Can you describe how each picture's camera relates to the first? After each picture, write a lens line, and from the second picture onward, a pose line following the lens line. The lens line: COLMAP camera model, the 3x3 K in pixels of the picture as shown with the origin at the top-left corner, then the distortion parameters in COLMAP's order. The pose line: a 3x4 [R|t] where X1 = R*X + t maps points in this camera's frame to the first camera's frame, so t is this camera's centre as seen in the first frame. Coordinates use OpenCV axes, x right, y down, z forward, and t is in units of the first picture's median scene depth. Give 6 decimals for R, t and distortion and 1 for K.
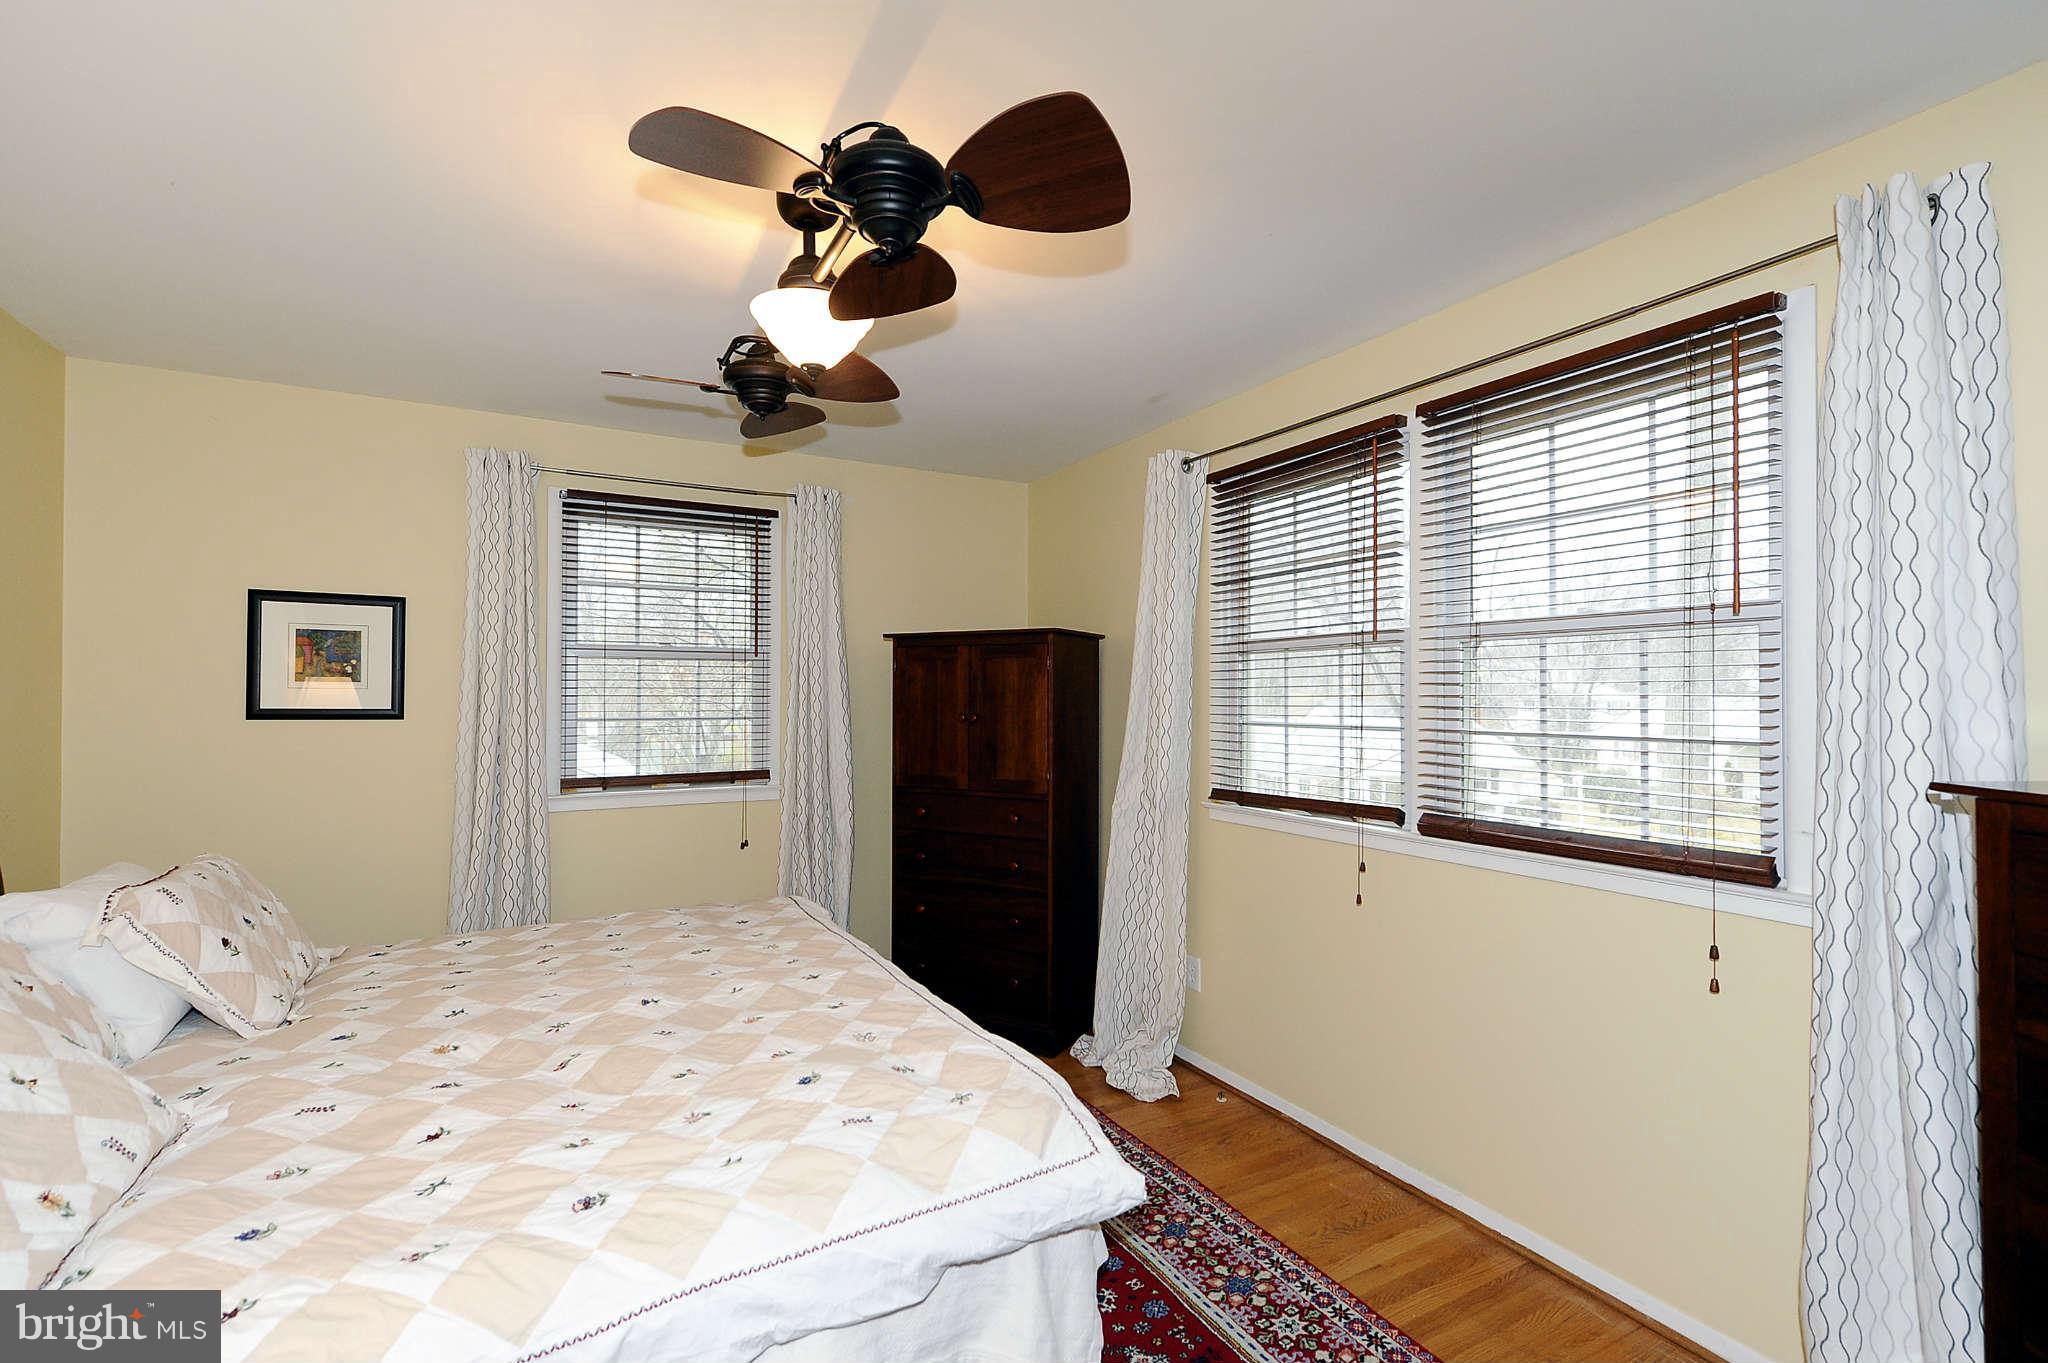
lens RADIAL K [[907.0, 0, 1043.9], [0, 907.0, 682.9], [0, 0, 1]] dist [0.001118, -0.000021]
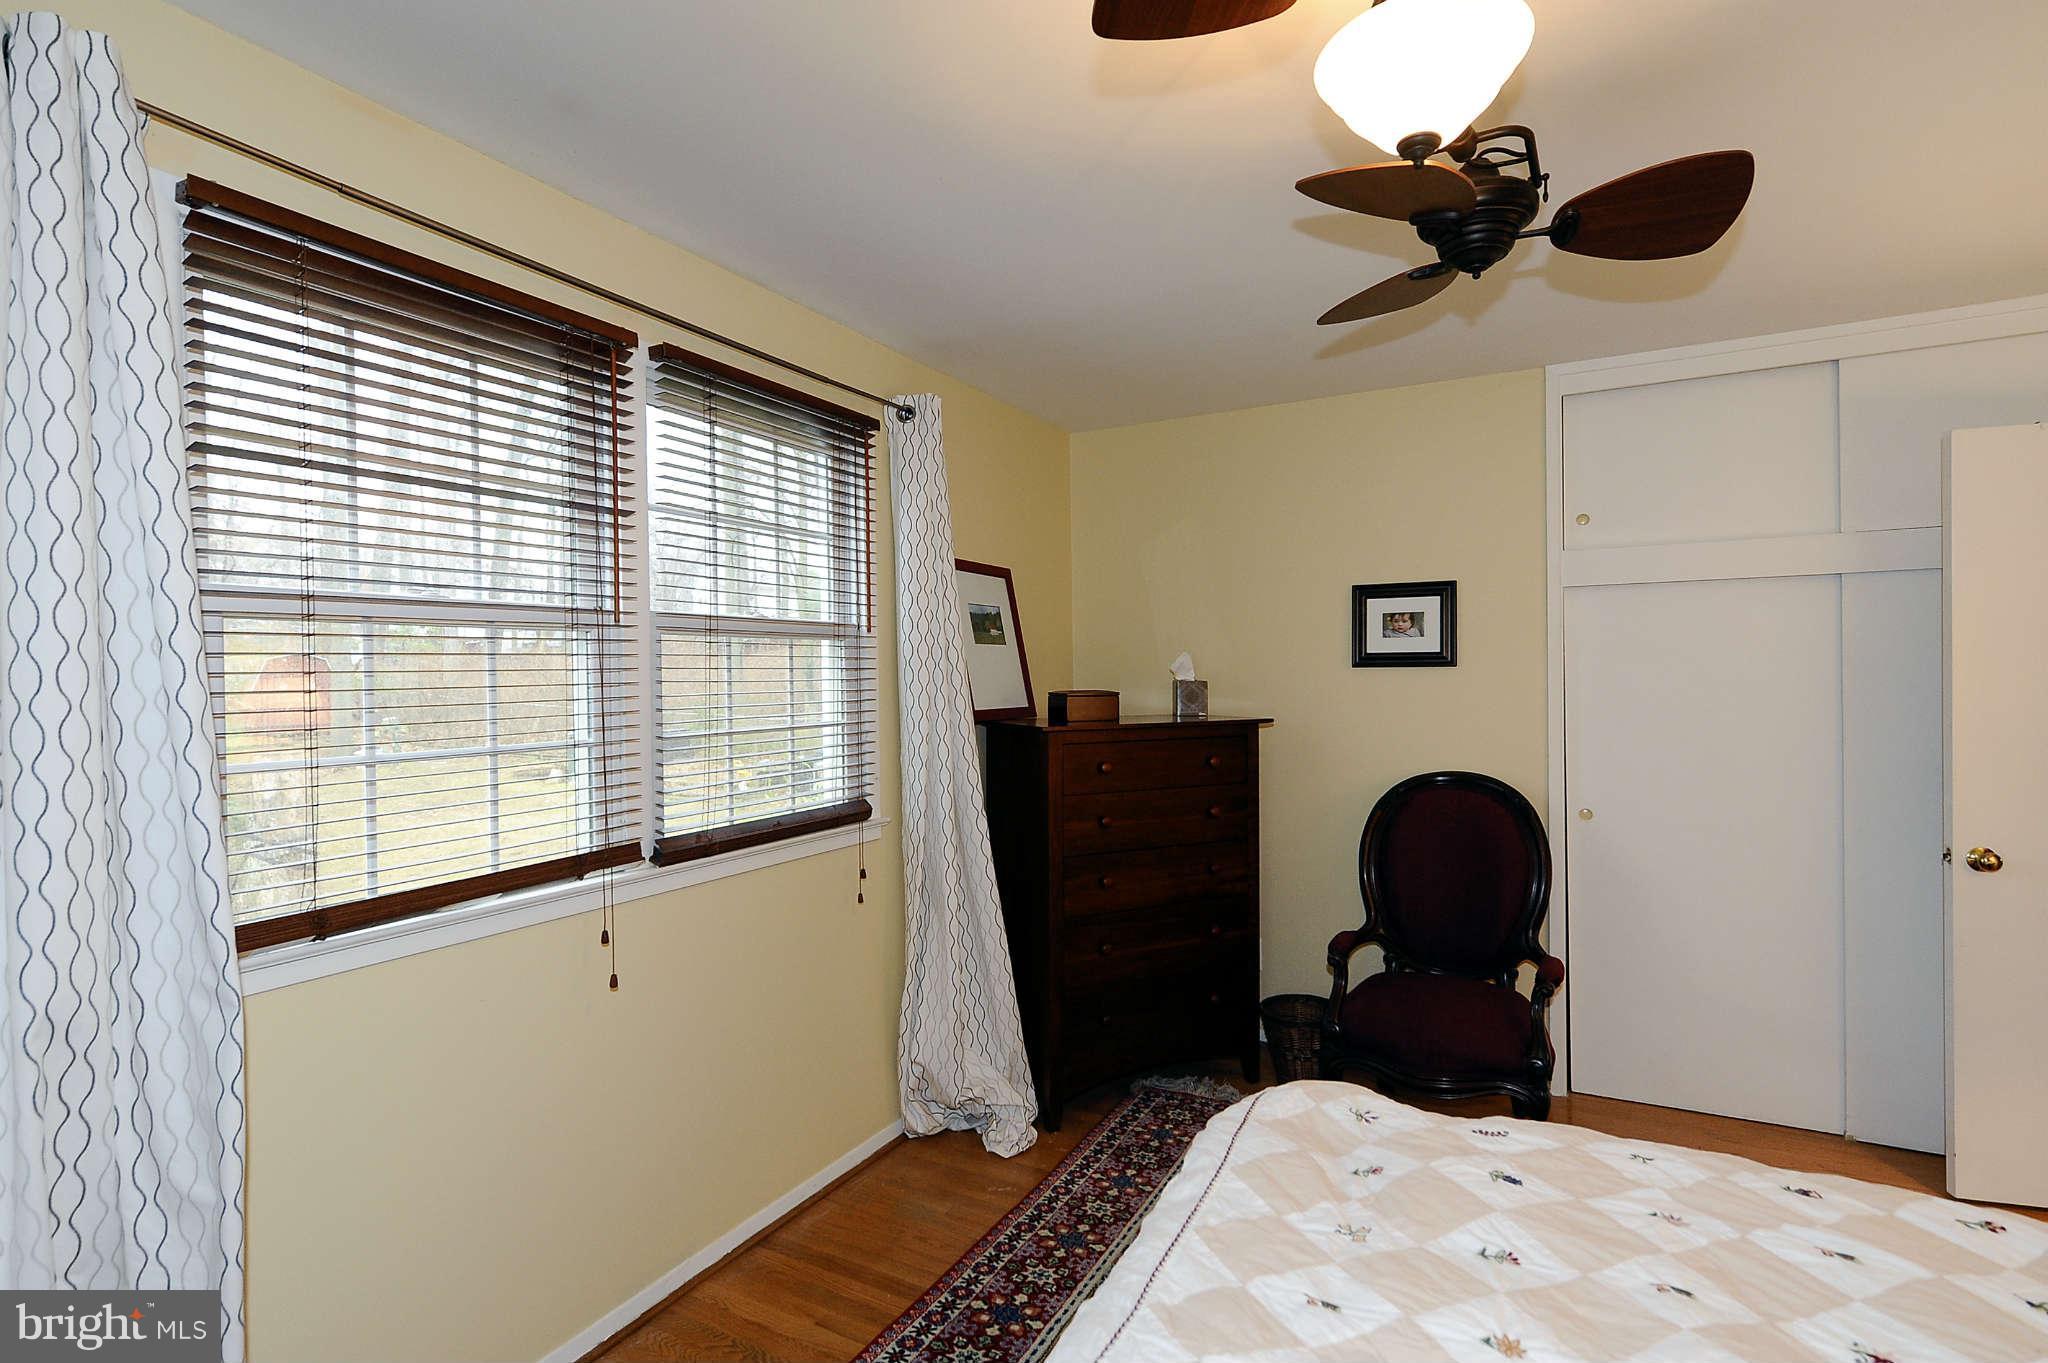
lens RADIAL K [[907.0, 0, 1043.9], [0, 907.0, 682.9], [0, 0, 1]] dist [0.001118, -0.000021]
pose [[-0.497341, 0.003627, 0.867547, -0.455630], [0.005603, 0.999984, -0.000969, 0.004451], [-0.867537, 0.004379, -0.497353, 1.076064]]
